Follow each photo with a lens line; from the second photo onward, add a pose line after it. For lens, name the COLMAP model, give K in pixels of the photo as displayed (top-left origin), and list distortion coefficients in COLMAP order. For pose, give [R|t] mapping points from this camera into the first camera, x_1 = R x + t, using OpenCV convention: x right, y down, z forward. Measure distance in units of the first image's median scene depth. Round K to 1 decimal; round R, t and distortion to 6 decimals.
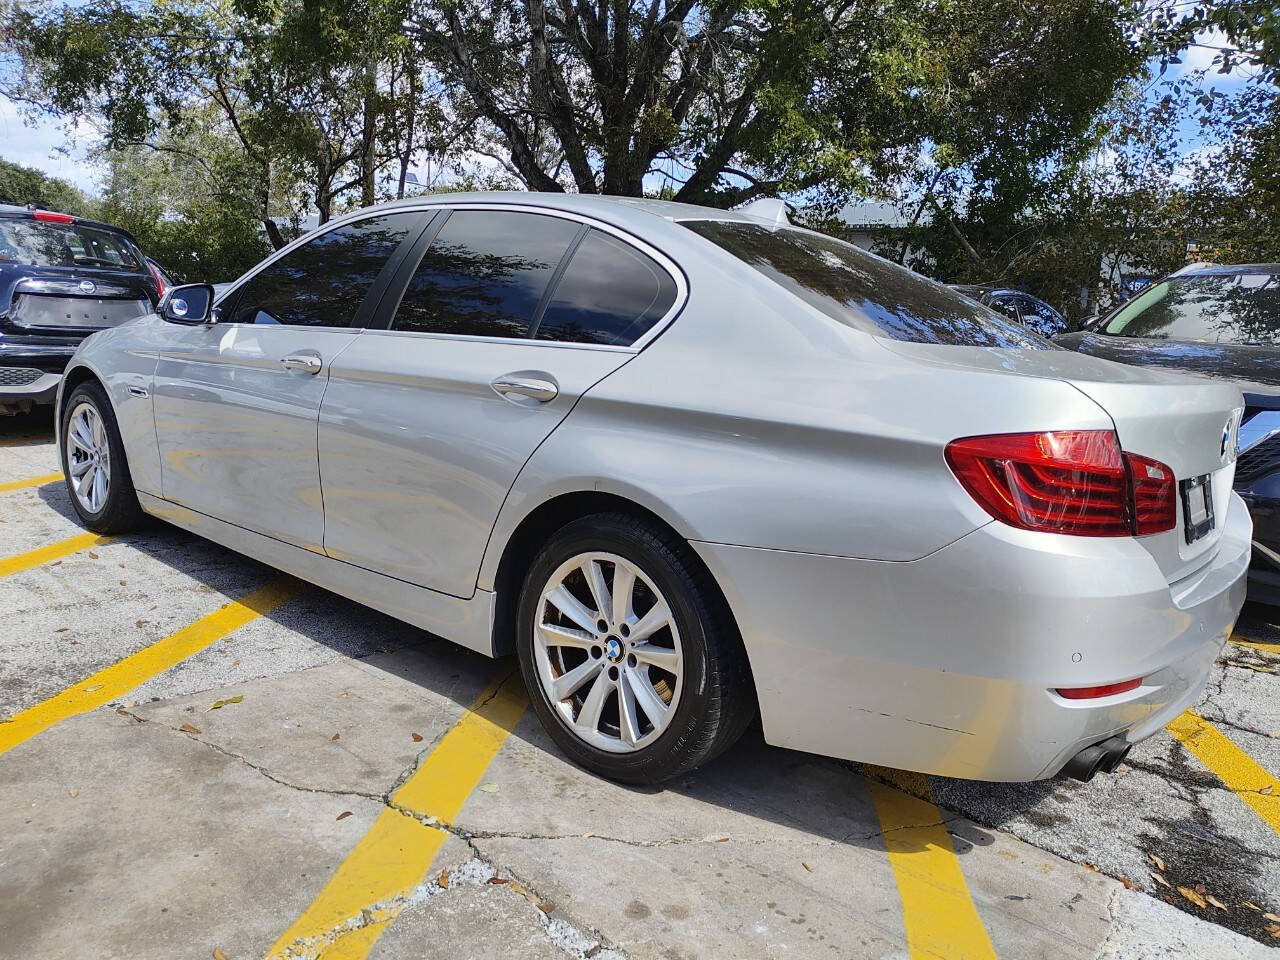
lens RADIAL K [[967.5, 0, 649.3], [0, 967.5, 482.6], [0, 0, 1]] dist [0.094484, -0.208062]
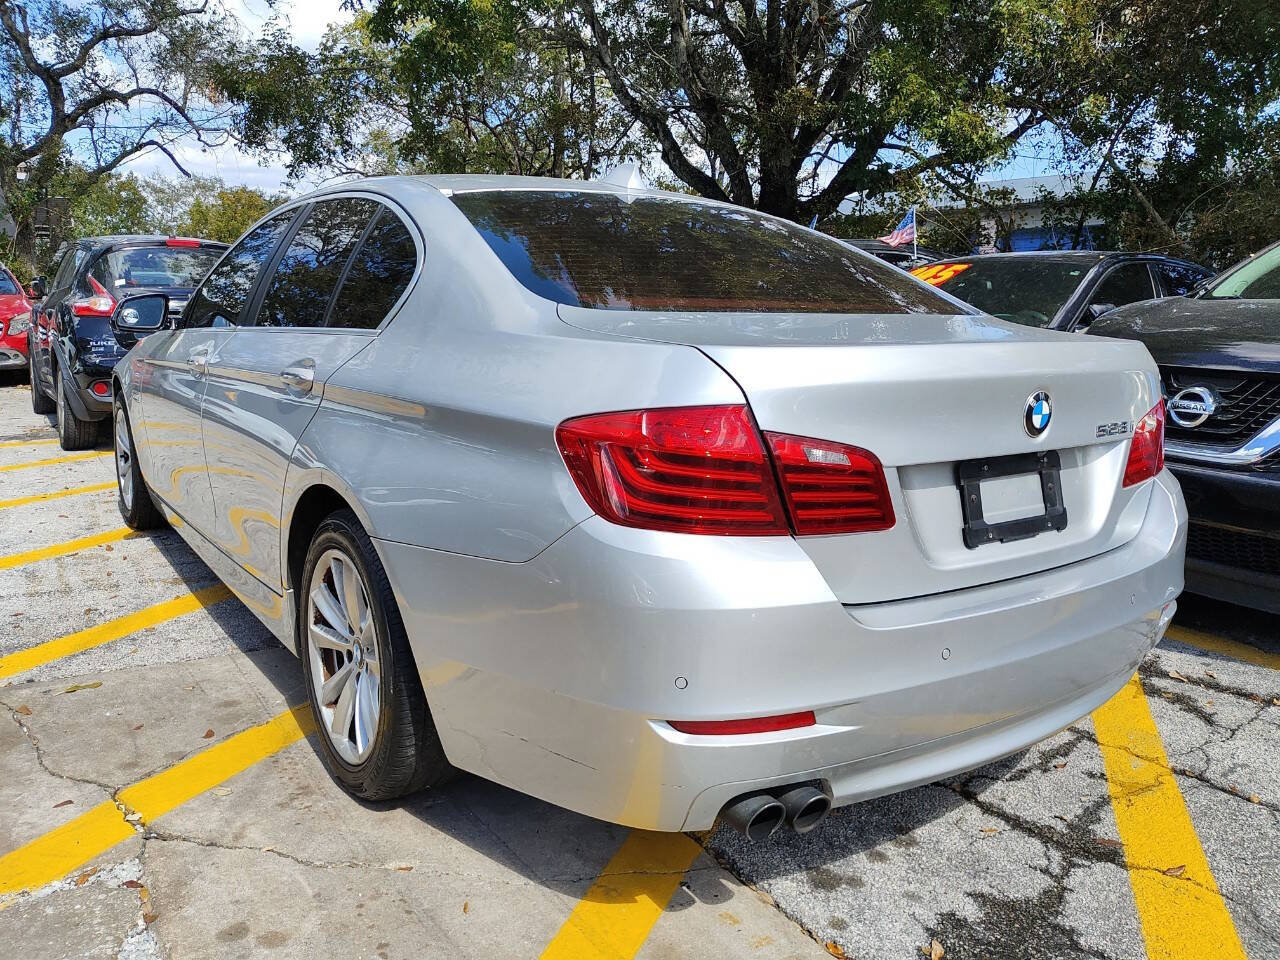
lens RADIAL K [[975.0, 0, 640.0], [0, 975.0, 480.0], [0, 0, 1]] dist [0.068119, -0.167486]
pose [[0.965176, -0.005616, -0.261541, 0.453400], [0.004614, 0.999979, -0.004445, 0.009391], [0.261560, 0.003084, 0.965182, 0.151313]]
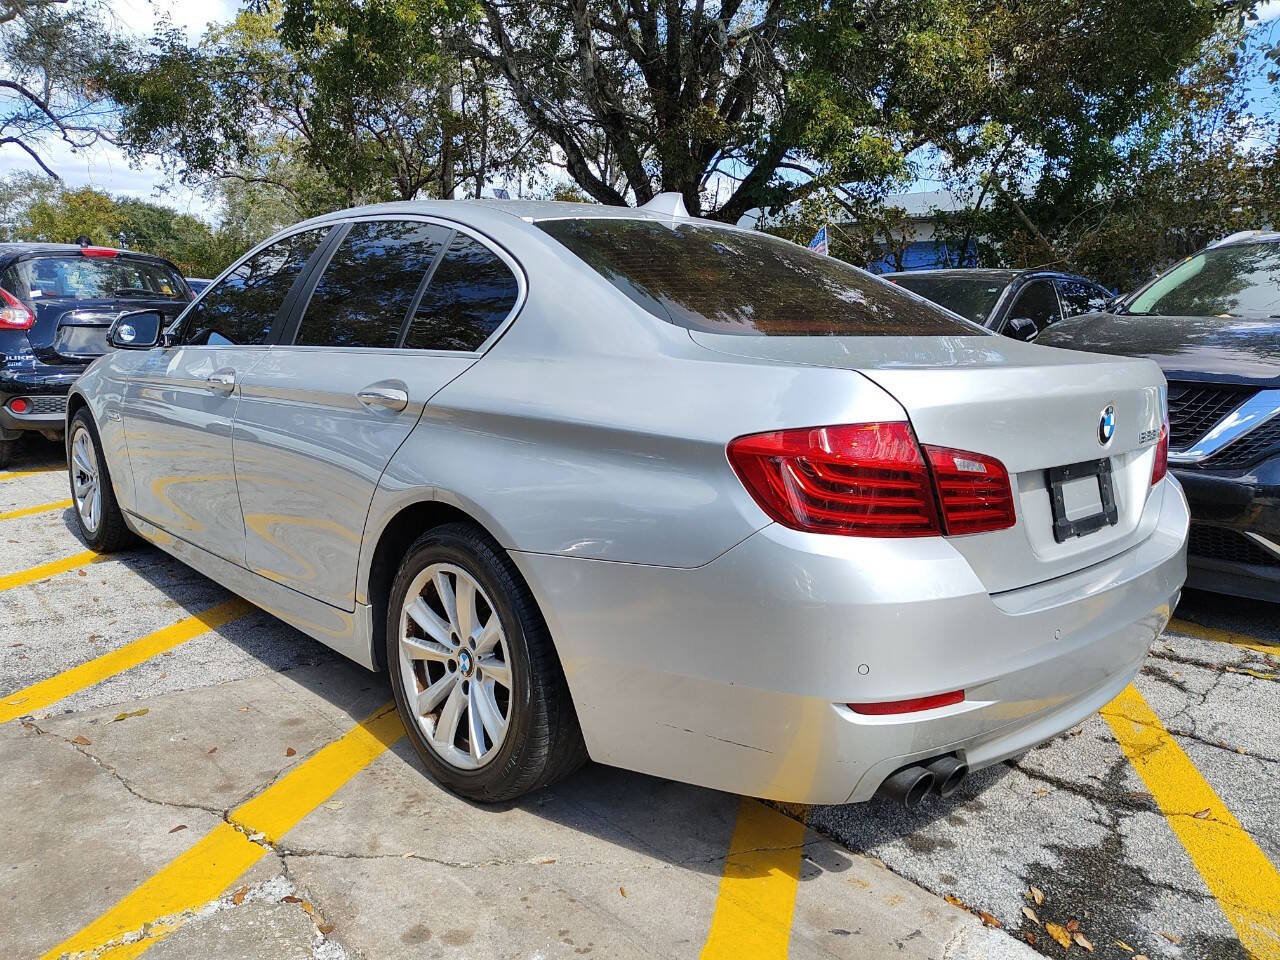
lens RADIAL K [[967.5, 0, 649.3], [0, 967.5, 482.6], [0, 0, 1]] dist [0.094484, -0.208062]
pose [[0.992228, -0.029149, -0.120971, 0.259011], [0.028660, 0.999573, -0.005775, 0.001731], [0.121087, 0.002263, 0.992639, 0.049665]]
